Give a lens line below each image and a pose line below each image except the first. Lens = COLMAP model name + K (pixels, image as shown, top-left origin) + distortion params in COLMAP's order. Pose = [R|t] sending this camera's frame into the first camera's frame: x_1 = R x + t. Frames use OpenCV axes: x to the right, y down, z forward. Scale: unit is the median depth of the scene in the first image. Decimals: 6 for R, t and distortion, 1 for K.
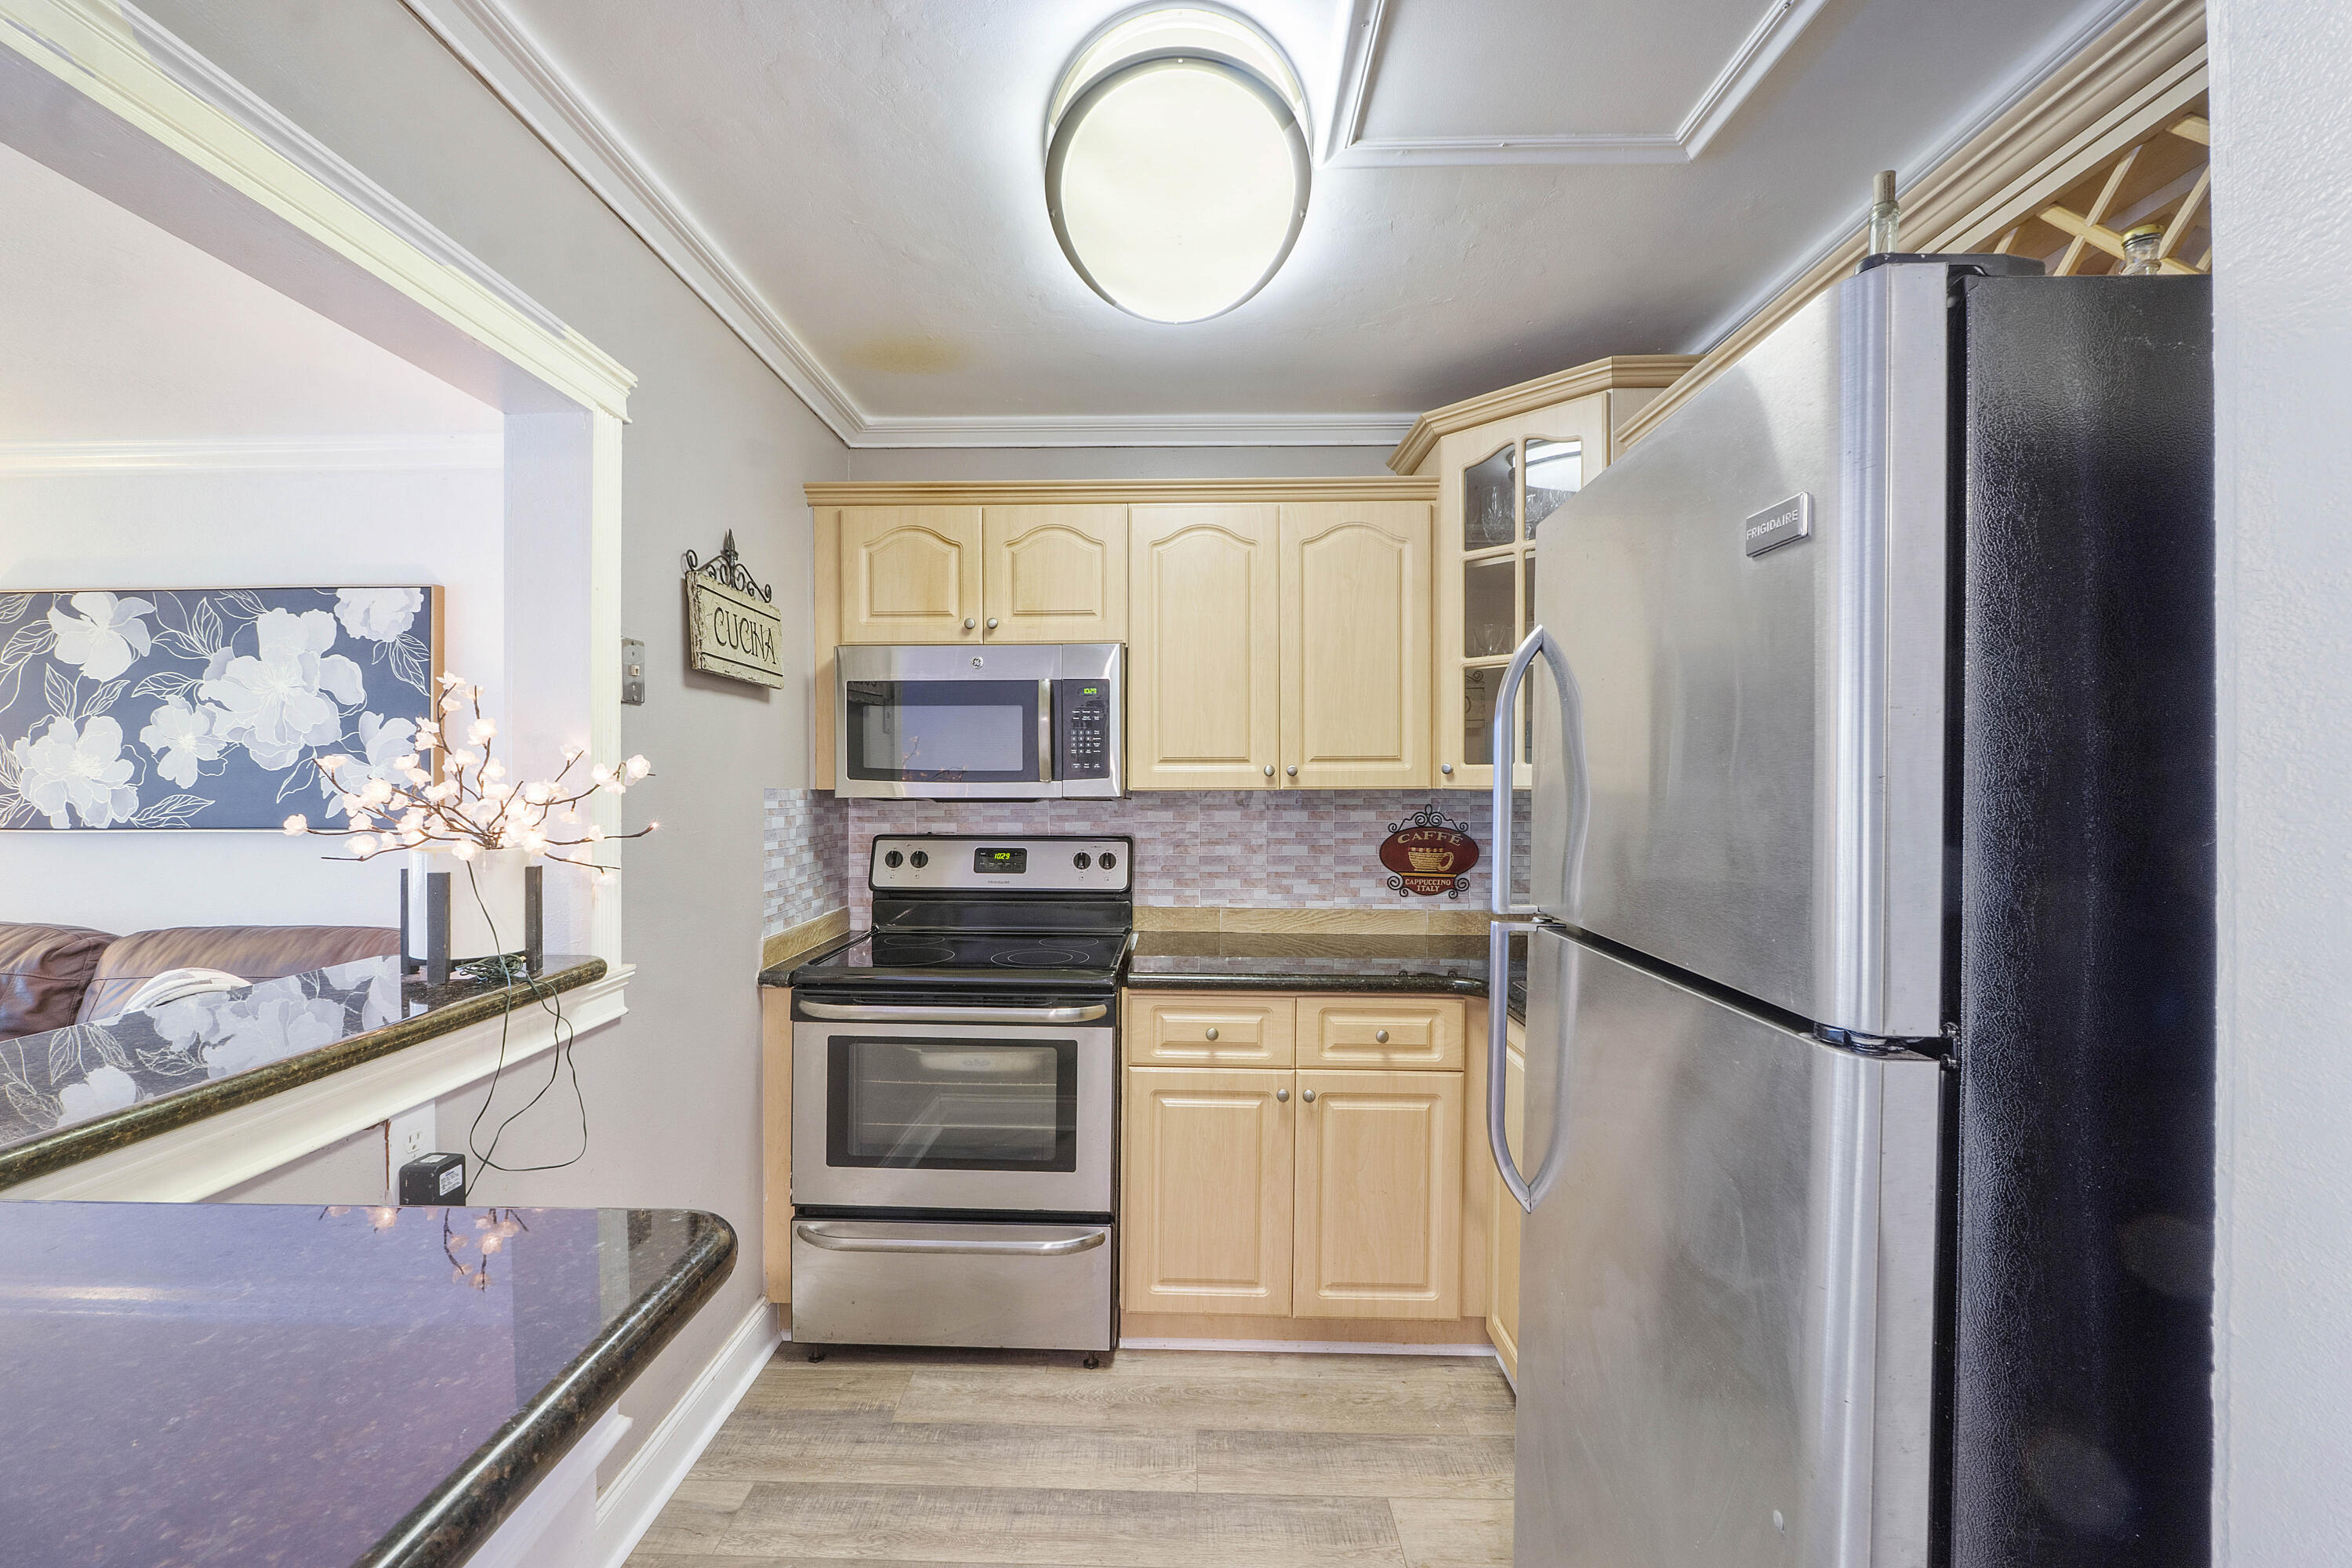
lens RADIAL K [[1013.3, 0, 1163.1], [0, 1013.3, 784.8], [0, 0, 1]] dist [-0.002339, -0.000636]
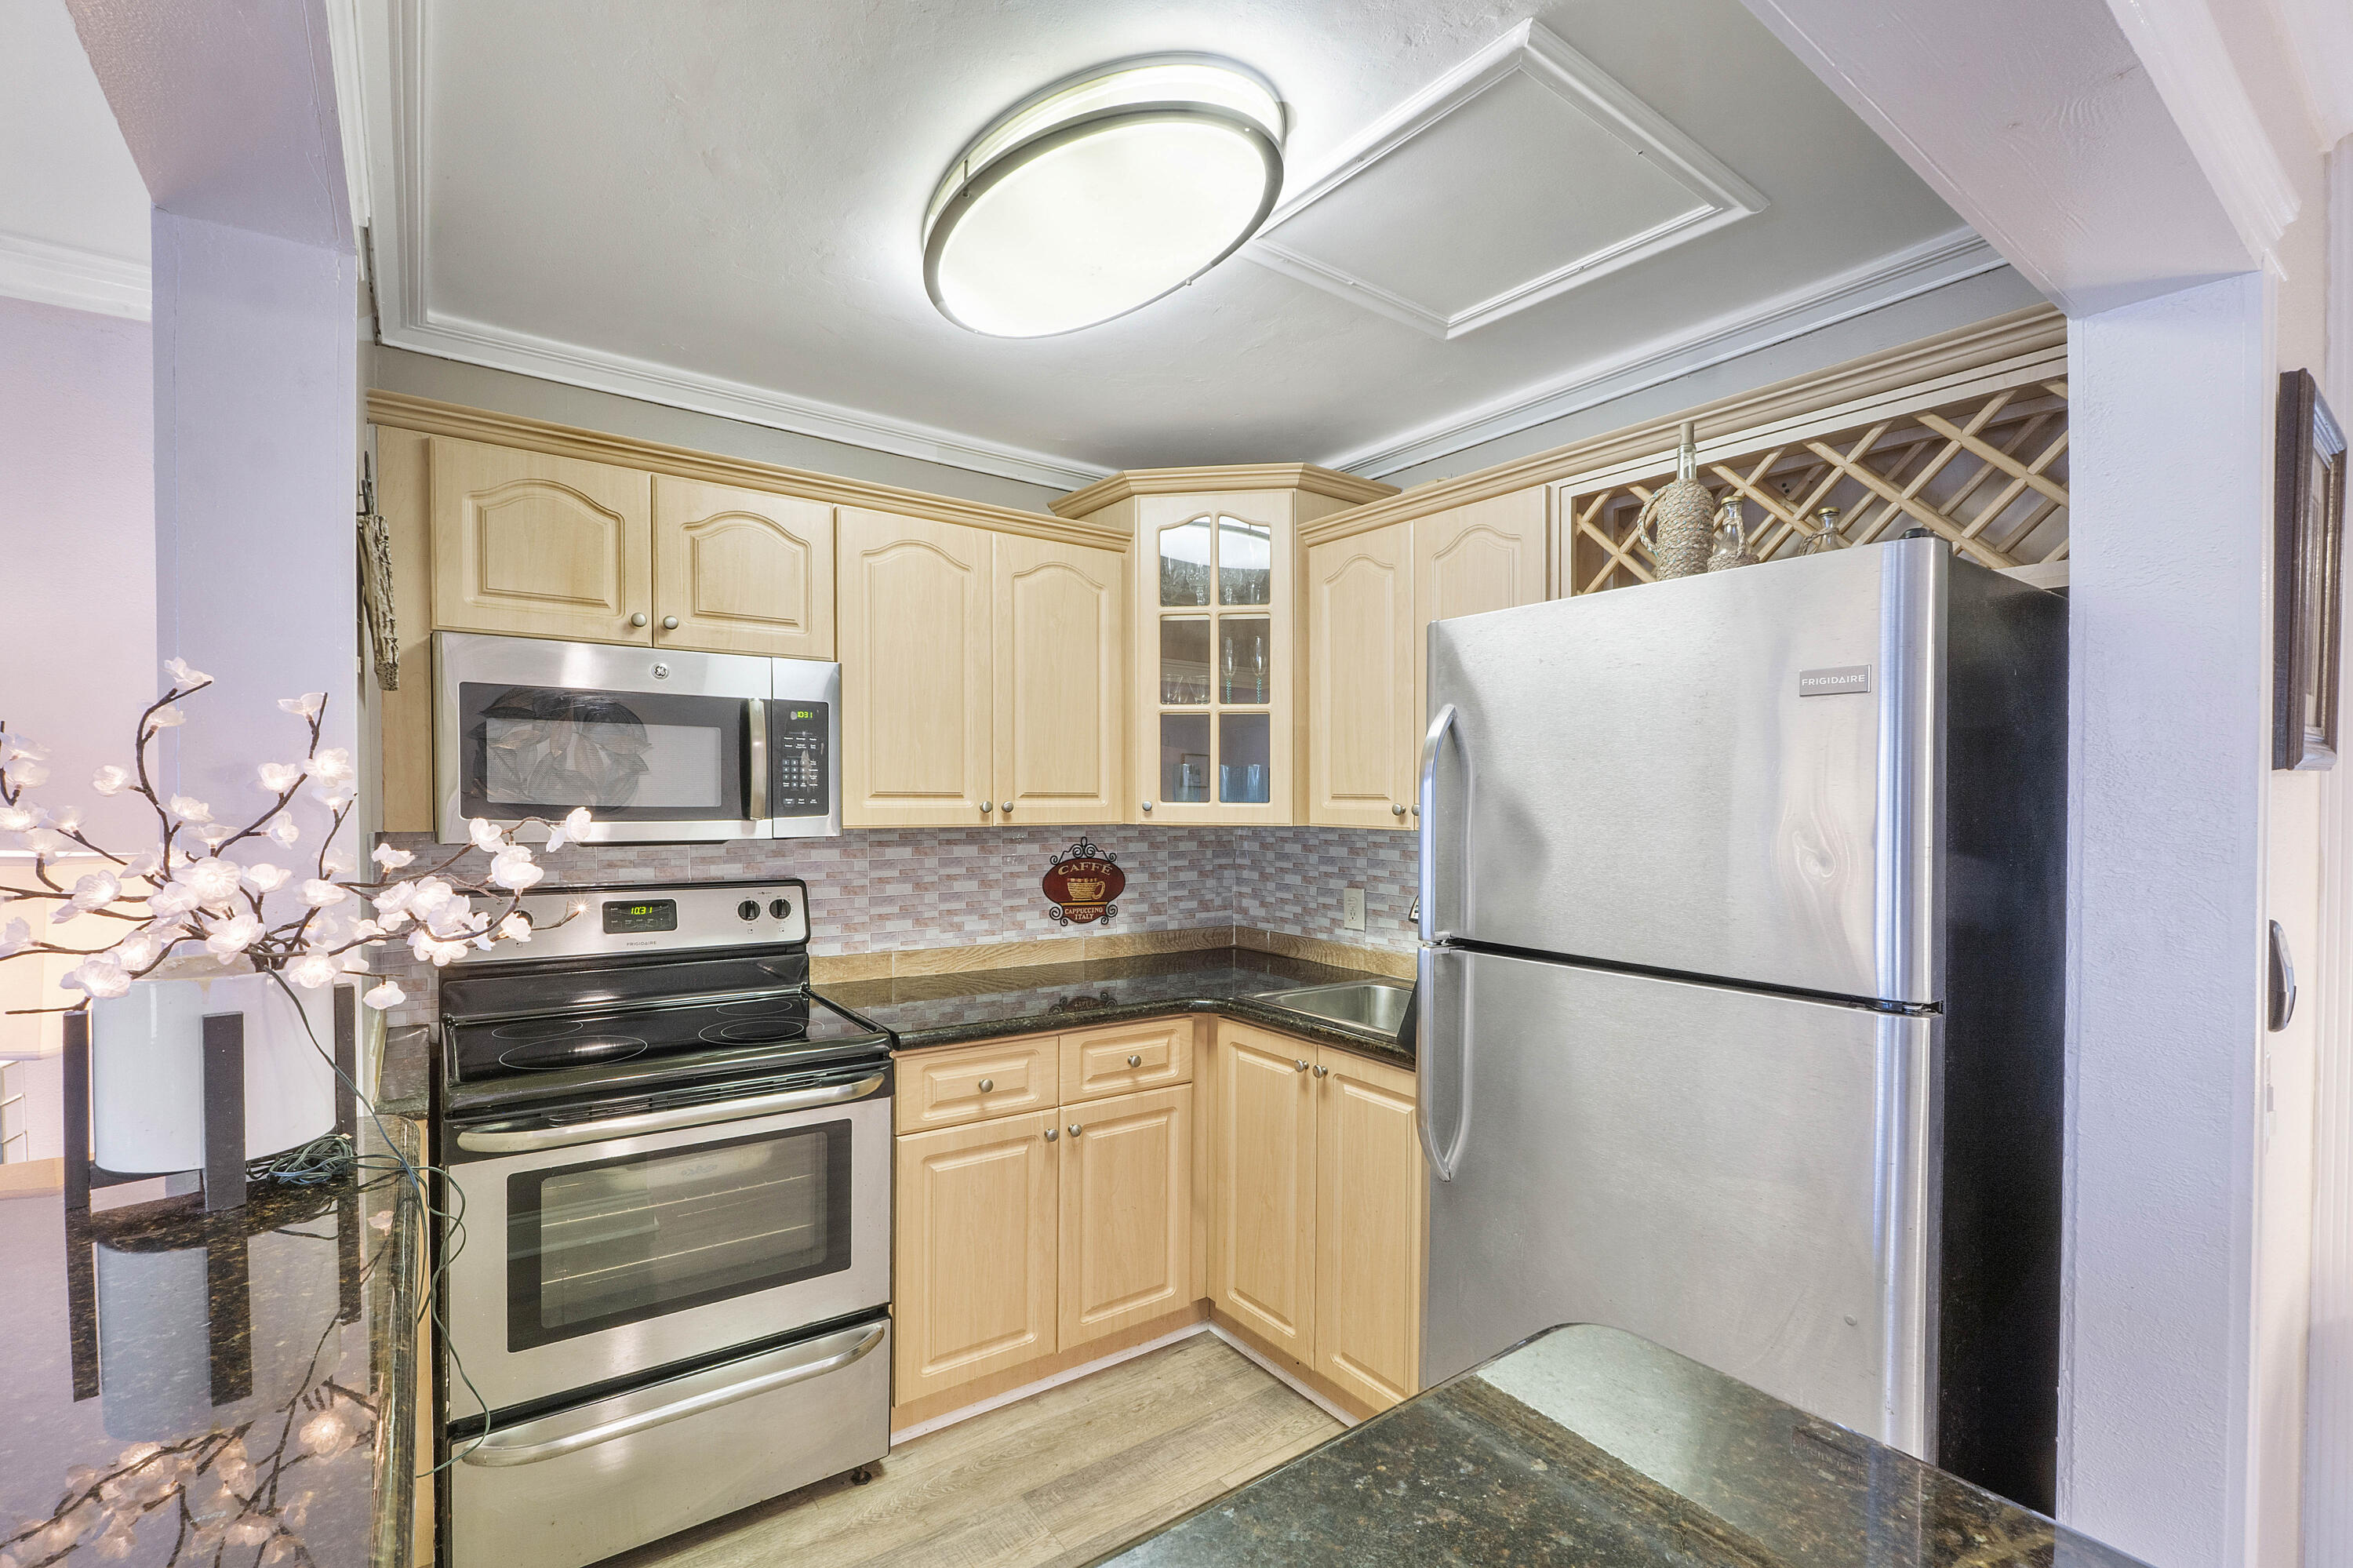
lens RADIAL K [[1021.9, 0, 1169.2], [0, 1021.9, 809.6], [0, 0, 1]] dist [-0.003188, -0.000373]
pose [[0.793113, -0.000793, 0.609074, -0.349900], [-0.005976, 0.999941, 0.009083, -0.021082], [-0.609045, -0.010844, 0.793062, 0.116537]]
